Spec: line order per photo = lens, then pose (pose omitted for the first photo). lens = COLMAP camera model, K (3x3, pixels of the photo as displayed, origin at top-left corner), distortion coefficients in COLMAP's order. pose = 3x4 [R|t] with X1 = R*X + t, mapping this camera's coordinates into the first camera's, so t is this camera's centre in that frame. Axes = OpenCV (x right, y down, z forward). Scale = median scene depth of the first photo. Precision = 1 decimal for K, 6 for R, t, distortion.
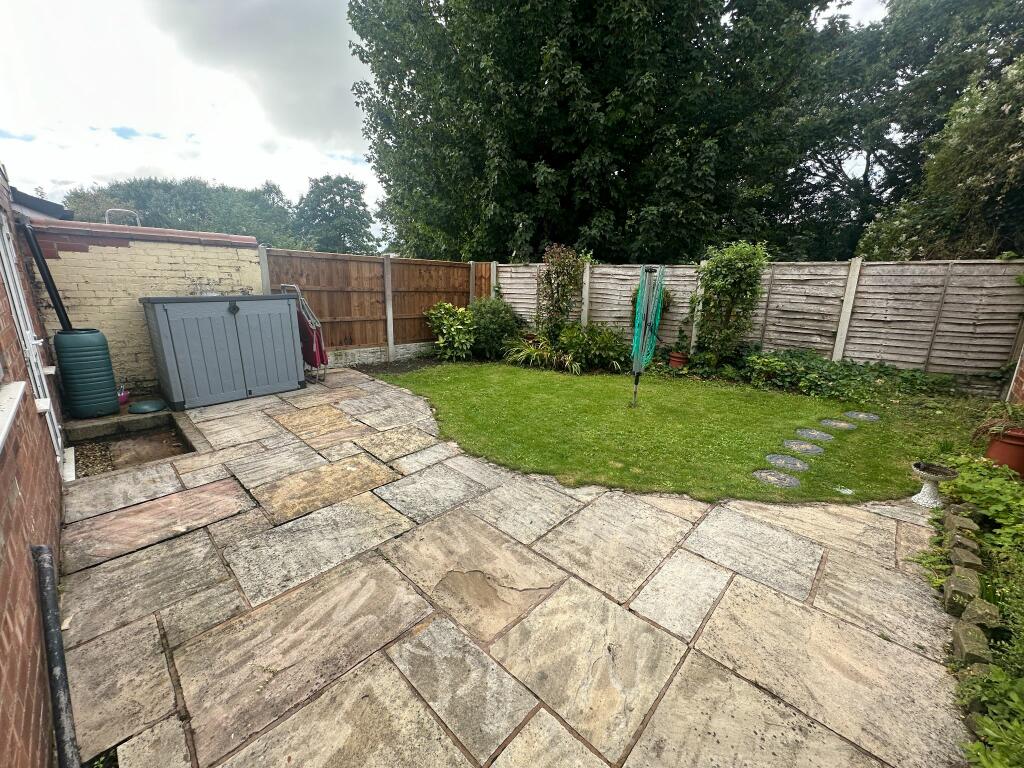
lens RADIAL K [[406.7, 0, 514.2], [0, 406.7, 384.2], [0, 0, 1]] dist [-0.002095, 0.000286]
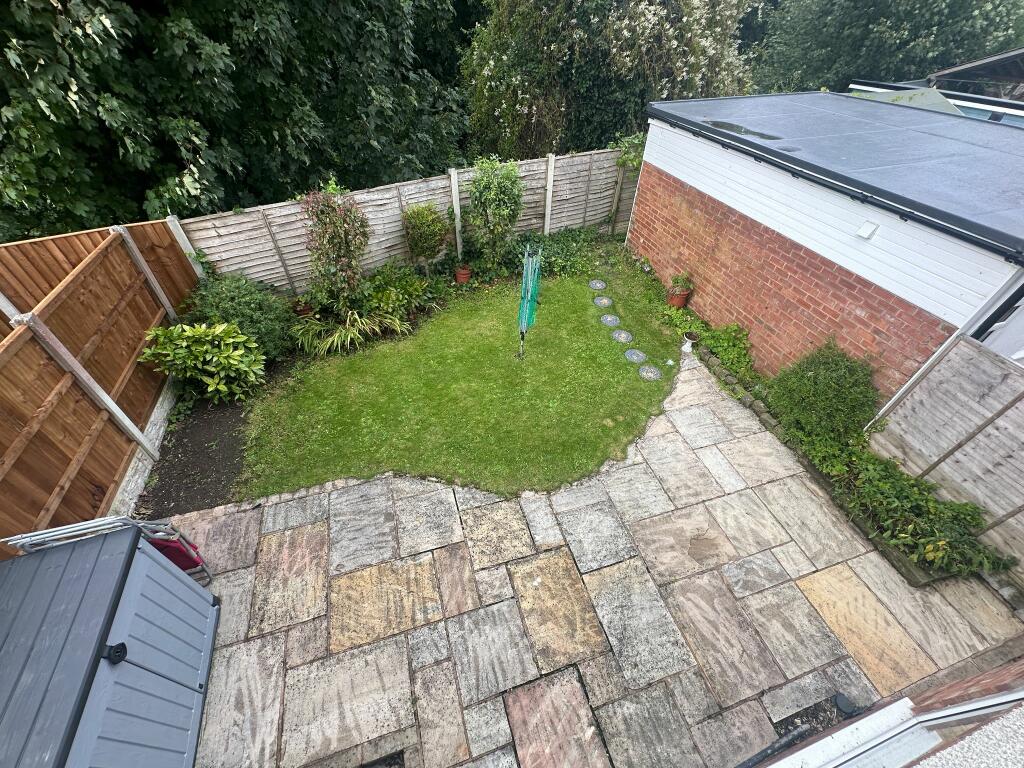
lens RADIAL K [[406.7, 0, 509.8], [0, 406.7, 383.2], [0, 0, 1]] dist [-0.002095, 0.000286]
pose [[0.488066, -0.599725, 0.634130, -0.776844], [0.199246, 0.783914, 0.588030, -0.851855], [-0.849760, -0.160650, 0.502095, 0.554364]]
